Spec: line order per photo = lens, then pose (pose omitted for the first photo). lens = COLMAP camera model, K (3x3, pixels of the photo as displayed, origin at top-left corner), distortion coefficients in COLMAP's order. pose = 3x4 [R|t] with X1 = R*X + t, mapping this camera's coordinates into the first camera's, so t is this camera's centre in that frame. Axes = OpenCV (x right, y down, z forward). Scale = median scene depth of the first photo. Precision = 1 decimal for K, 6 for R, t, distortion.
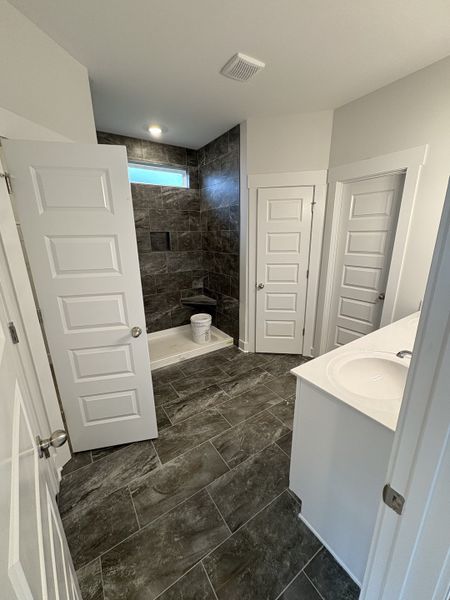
lens RADIAL K [[239.2, 0, 225.8], [0, 239.2, 301.7], [0, 0, 1]] dist [0.002236, 0.000117]
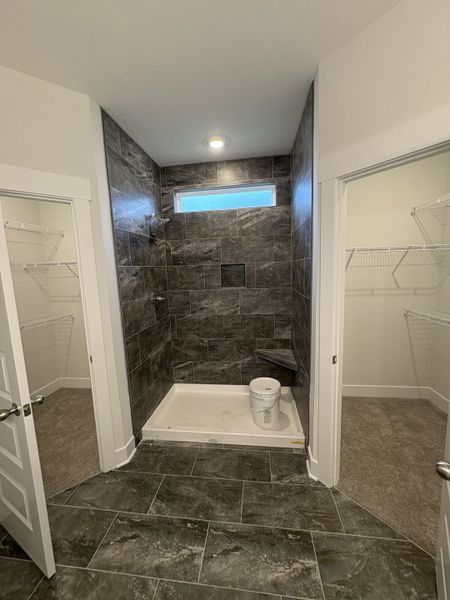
lens RADIAL K [[239.2, 0, 225.4], [0, 239.2, 301.3], [0, 0, 1]] dist [0.002236, 0.000117]
pose [[0.756696, 0.073450, -0.649627, 0.244889], [-0.153430, 0.985868, -0.067251, -0.109231], [0.635508, 0.150560, 0.757272, 0.390954]]
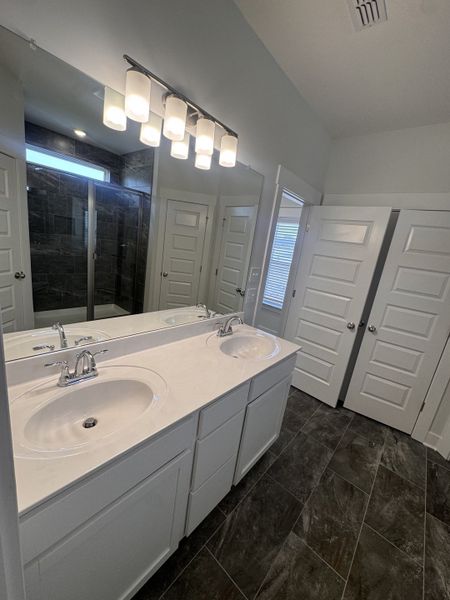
lens RADIAL K [[239.2, 0, 227.5], [0, 239.2, 299.8], [0, 0, 1]] dist [0.002236, 0.000117]
pose [[-0.953494, -0.063896, -0.294562, 0.405331], [-0.205573, 0.852559, 0.480502, -0.192389], [0.220430, 0.518710, -0.826045, 0.687458]]
